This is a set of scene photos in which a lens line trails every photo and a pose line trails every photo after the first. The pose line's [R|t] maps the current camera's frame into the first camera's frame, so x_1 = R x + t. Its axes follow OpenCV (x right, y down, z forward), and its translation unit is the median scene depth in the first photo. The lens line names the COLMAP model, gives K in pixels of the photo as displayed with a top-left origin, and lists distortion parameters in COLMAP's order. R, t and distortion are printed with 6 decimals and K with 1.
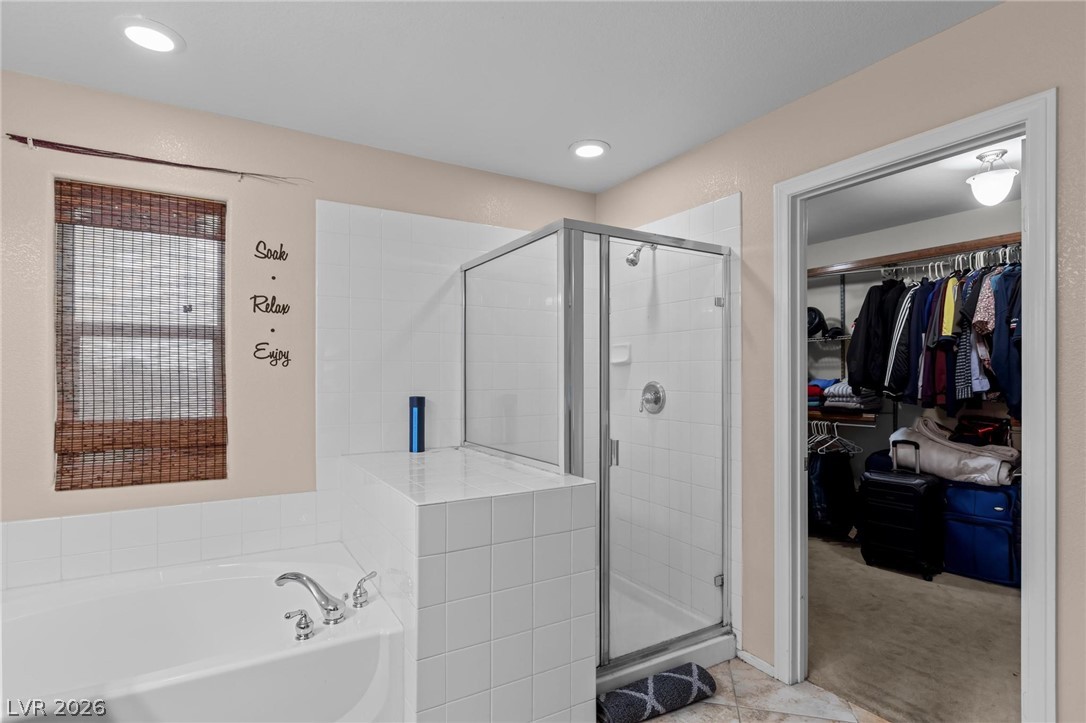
lens RADIAL K [[543.0, 0, 537.3], [0, 543.0, 378.8], [0, 0, 1]] dist [-0.003710, -0.000353]
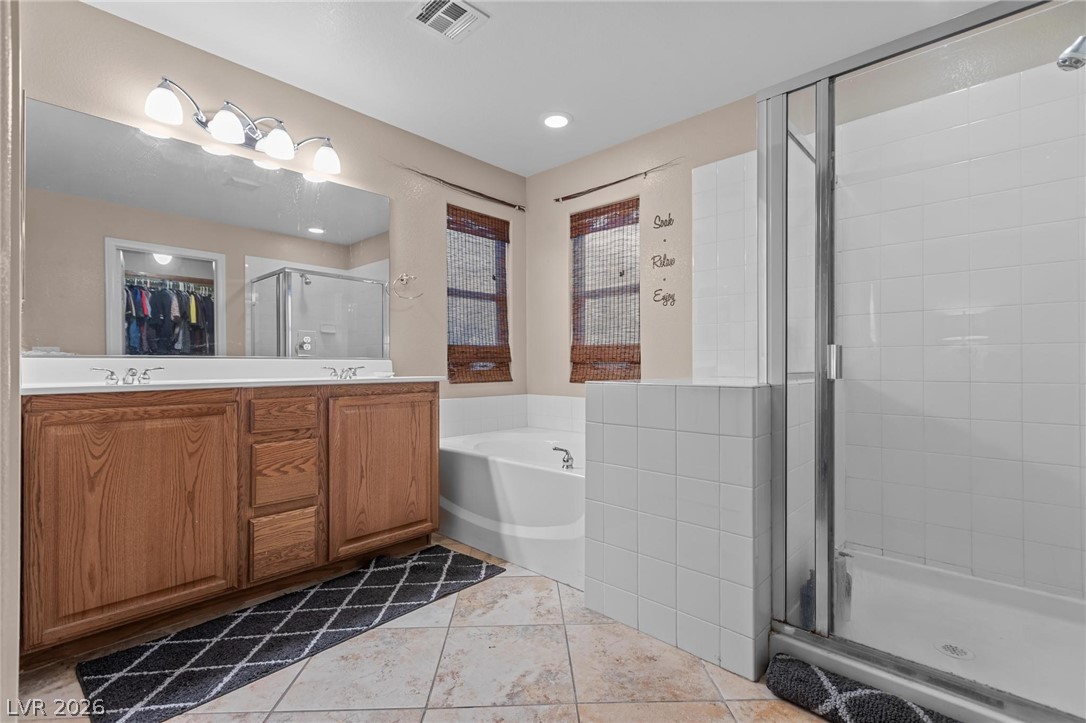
lens RADIAL K [[493.9, 0, 544.5], [0, 493.9, 360.6], [0, 0, 1]] dist [0.000745, 0.000333]
pose [[0.287178, -0.006084, -0.957858, 0.636145], [-0.004369, 0.999961, -0.007662, 0.130092], [0.957867, 0.006385, 0.287140, 0.383824]]
